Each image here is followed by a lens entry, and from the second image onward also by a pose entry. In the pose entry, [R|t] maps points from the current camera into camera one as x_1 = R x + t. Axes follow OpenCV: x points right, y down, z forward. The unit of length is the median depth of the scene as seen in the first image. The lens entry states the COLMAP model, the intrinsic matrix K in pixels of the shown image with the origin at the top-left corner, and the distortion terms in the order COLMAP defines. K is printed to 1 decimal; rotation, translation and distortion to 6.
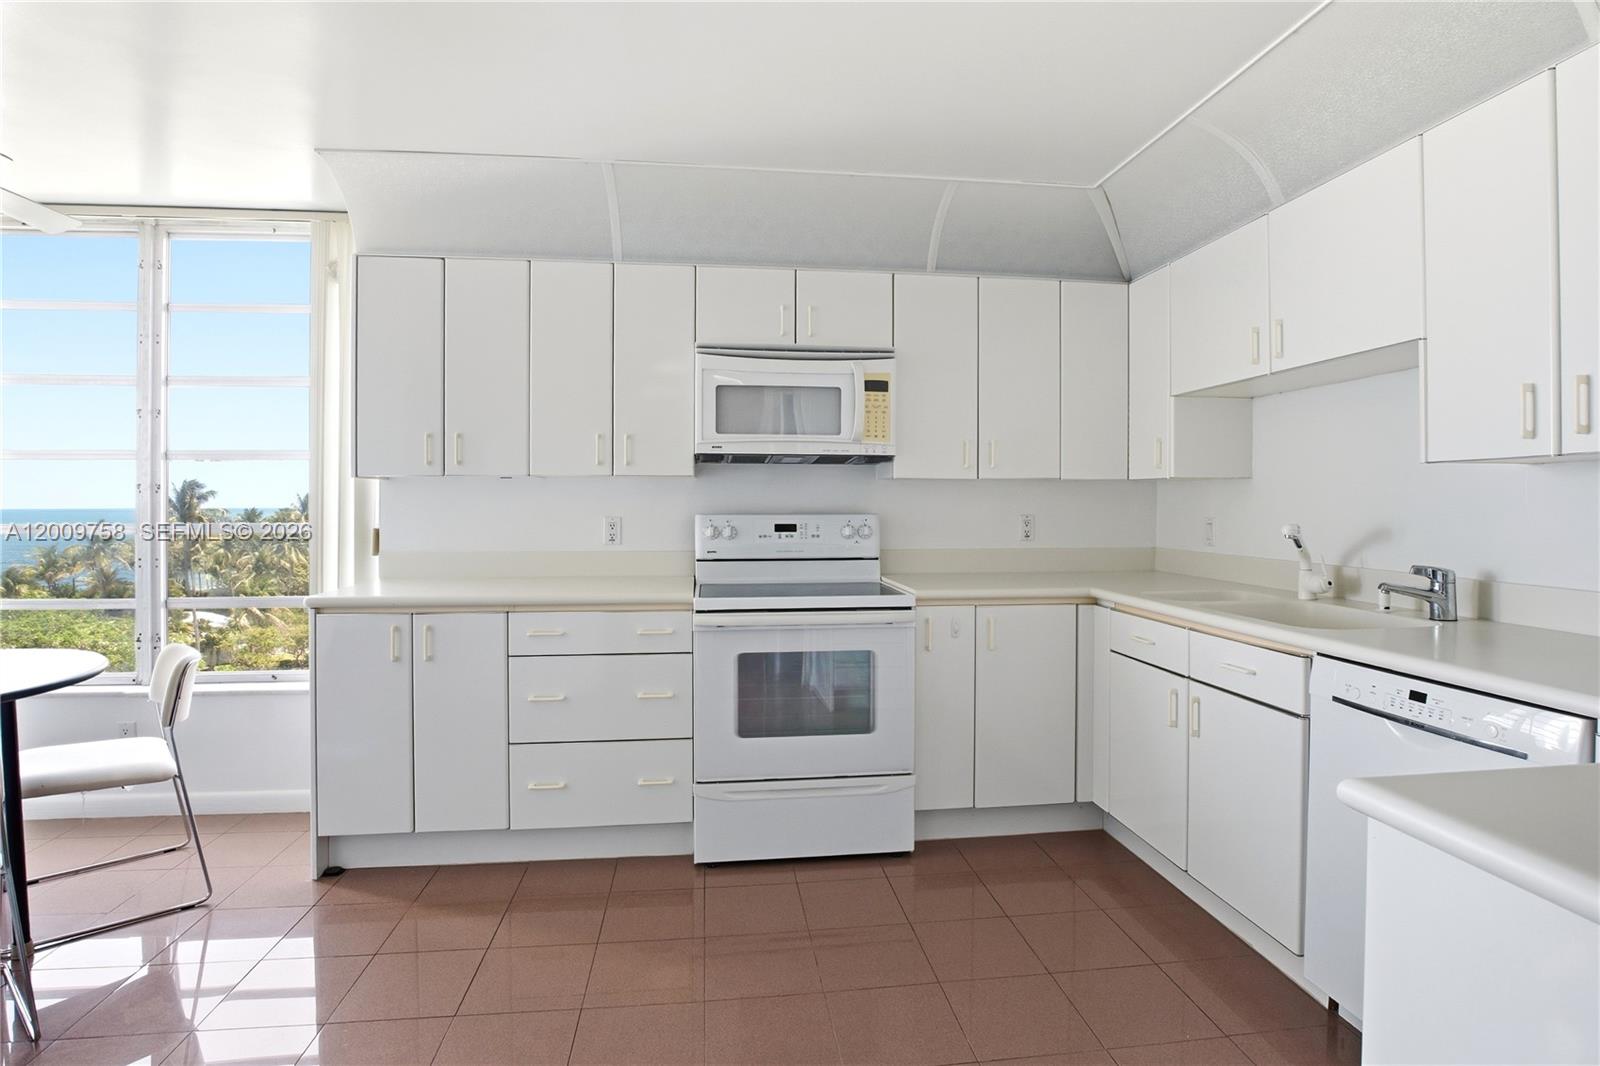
lens RADIAL K [[829.9, 0, 799.2], [0, 829.9, 498.4], [0, 0, 1]] dist [-0.022100, 0.004873]
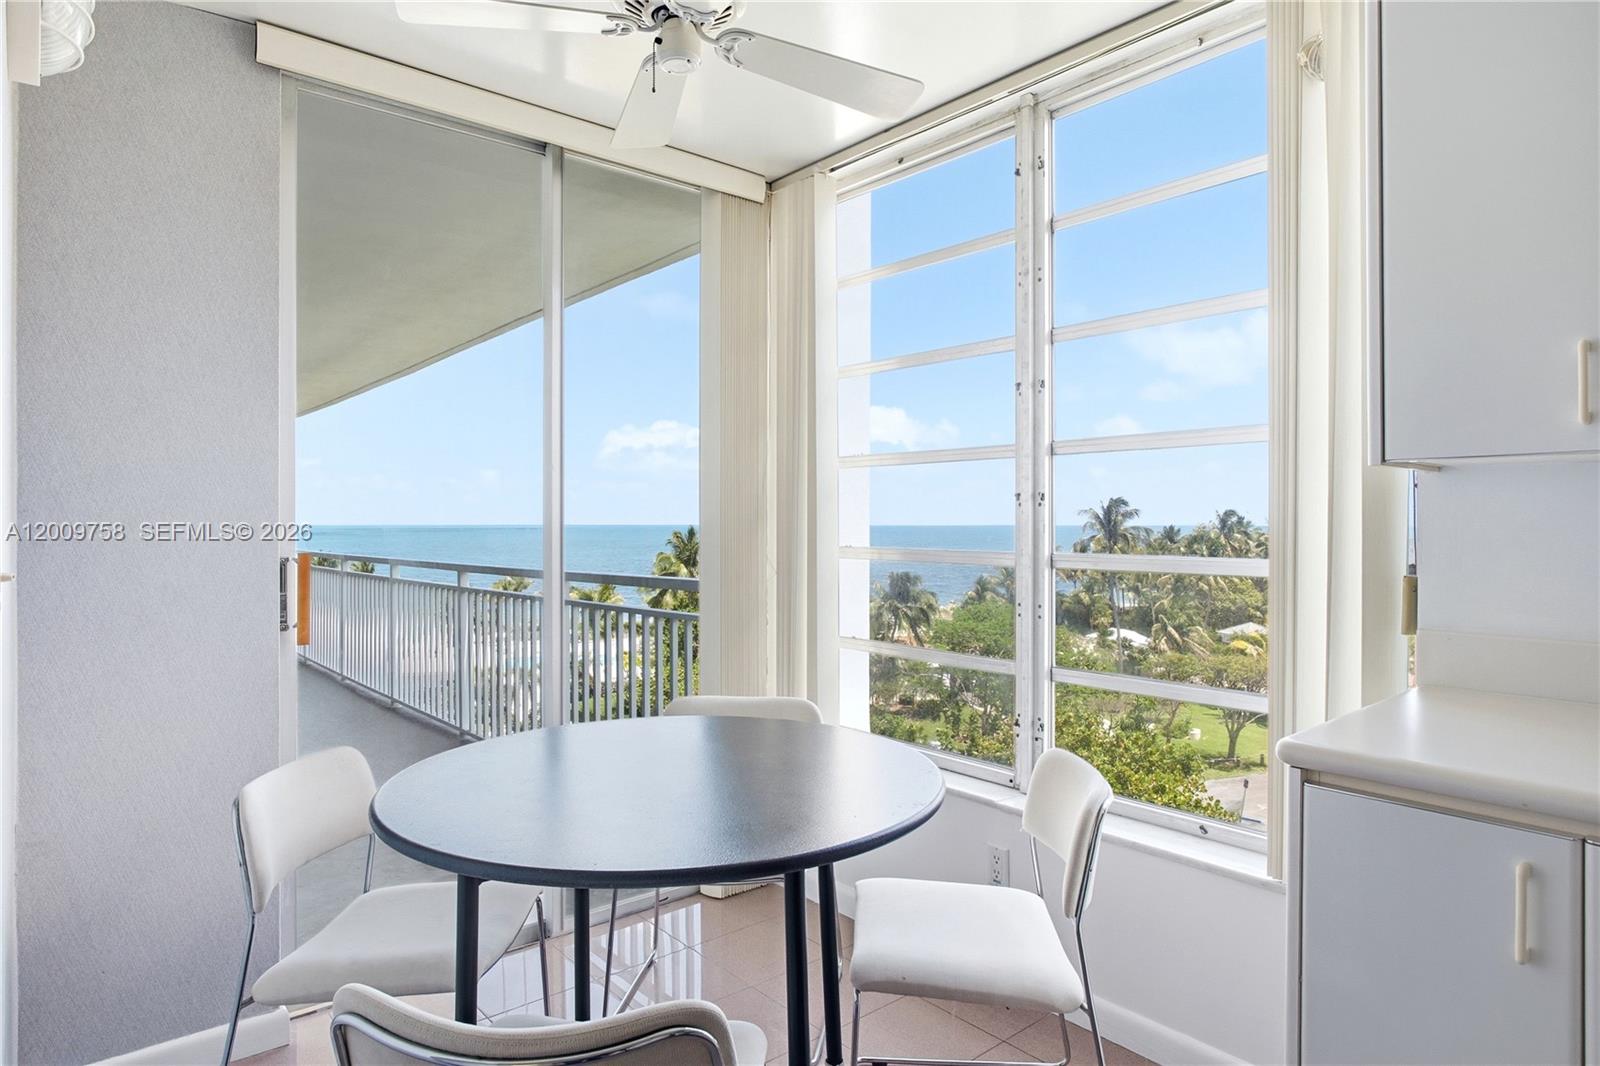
lens RADIAL K [[916.6, 0, 795.4], [0, 916.6, 522.3], [0, 0, 1]] dist [-0.014174, 0.004295]
pose [[0.559659, 0.003533, -0.828716, -0.271298], [0.002673, 0.999978, 0.006068, 0.001510], [0.828719, -0.005611, 0.559637, 0.409080]]
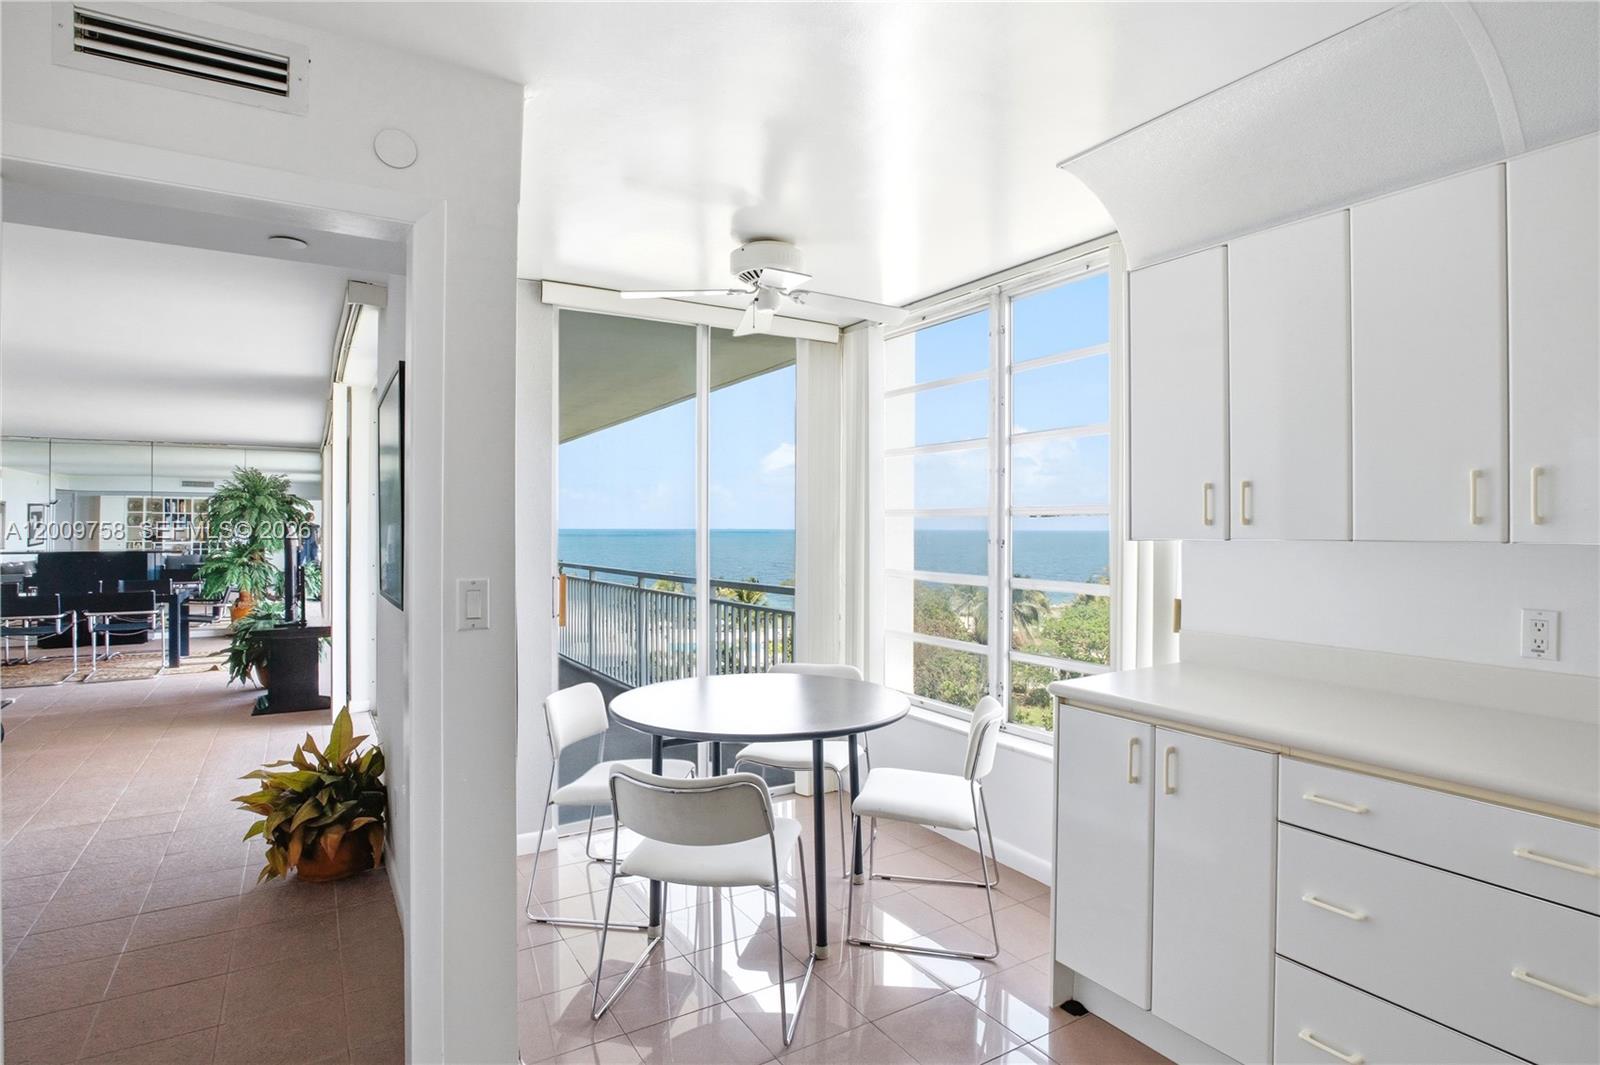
lens RADIAL K [[829.9, 0, 802.7], [0, 829.9, 527.1], [0, 0, 1]] dist [-0.022100, 0.004873]
pose [[0.432592, 0.005608, -0.901572, 0.060848], [0.002126, 0.999972, 0.007240, -0.040197], [0.901587, -0.005049, 0.432568, 0.303616]]
